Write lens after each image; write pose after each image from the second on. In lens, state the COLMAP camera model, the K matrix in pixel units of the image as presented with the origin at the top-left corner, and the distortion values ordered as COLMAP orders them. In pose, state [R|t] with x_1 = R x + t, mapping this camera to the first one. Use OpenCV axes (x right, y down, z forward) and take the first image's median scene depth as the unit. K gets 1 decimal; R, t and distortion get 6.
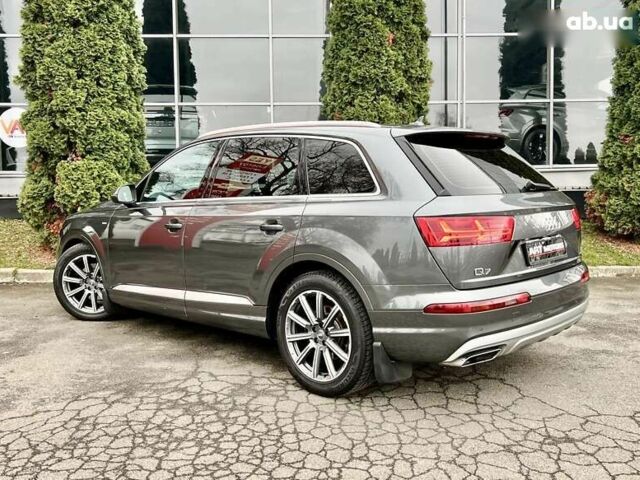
lens RADIAL K [[590.0, 0, 334.5], [0, 590.0, 236.9], [0, 0, 1]] dist [0.050101, -0.052516]
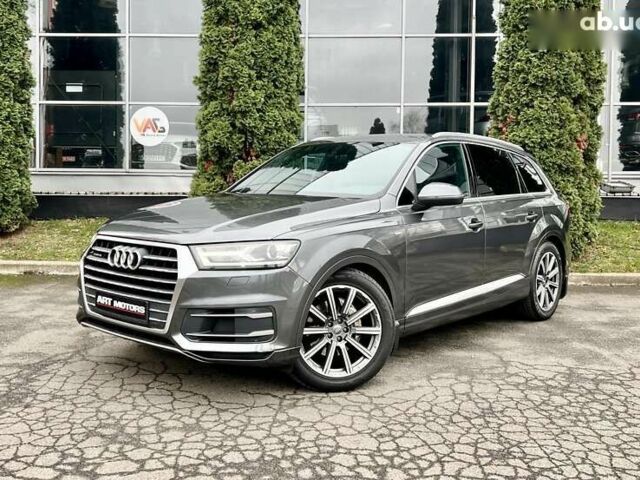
lens RADIAL K [[639.8, 0, 317.9], [0, 639.8, 225.0], [0, 0, 1]] dist [0.066905, -0.091255]
pose [[0.997946, 0.021149, -0.060467, -0.258811], [-0.023154, 0.999199, -0.032639, 0.016755], [0.059728, 0.033972, 0.997636, -0.085470]]
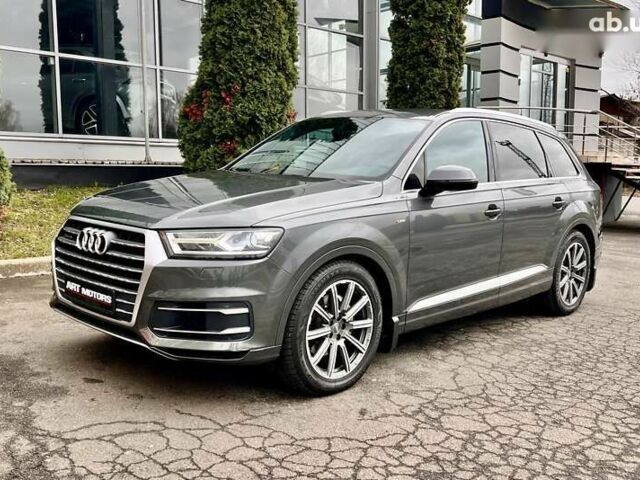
lens RADIAL K [[638.8, 0, 306.0], [0, 638.8, 240.9], [0, 0, 1]] dist [0.076562, -0.107411]
pose [[0.766874, -0.050868, 0.639779, -0.620655], [0.022189, 0.998360, 0.052781, -0.006745], [-0.641414, -0.026280, 0.766744, 0.113794]]
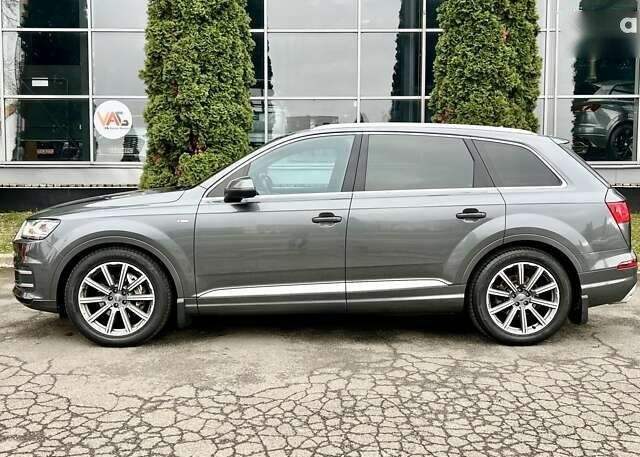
lens RADIAL K [[600.2, 0, 331.4], [0, 600.2, 229.3], [0, 0, 1]] dist [0.068893, -0.099091]
pose [[0.999198, 0.015319, -0.037008, -0.163466], [-0.015415, 0.999878, -0.002323, 0.004446], [0.036968, 0.002891, 0.999312, -0.044722]]
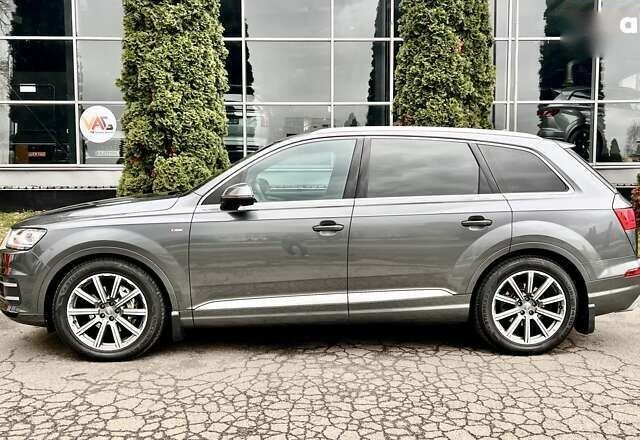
lens RADIAL K [[577.7, 0, 338.8], [0, 577.7, 240.2], [0, 0, 1]] dist [0.060297, -0.080560]
pose [[0.999770, 0.011501, -0.018082, -0.106266], [-0.011149, 0.999748, 0.019468, 0.002471], [0.018301, -0.019262, 0.999647, -0.075434]]
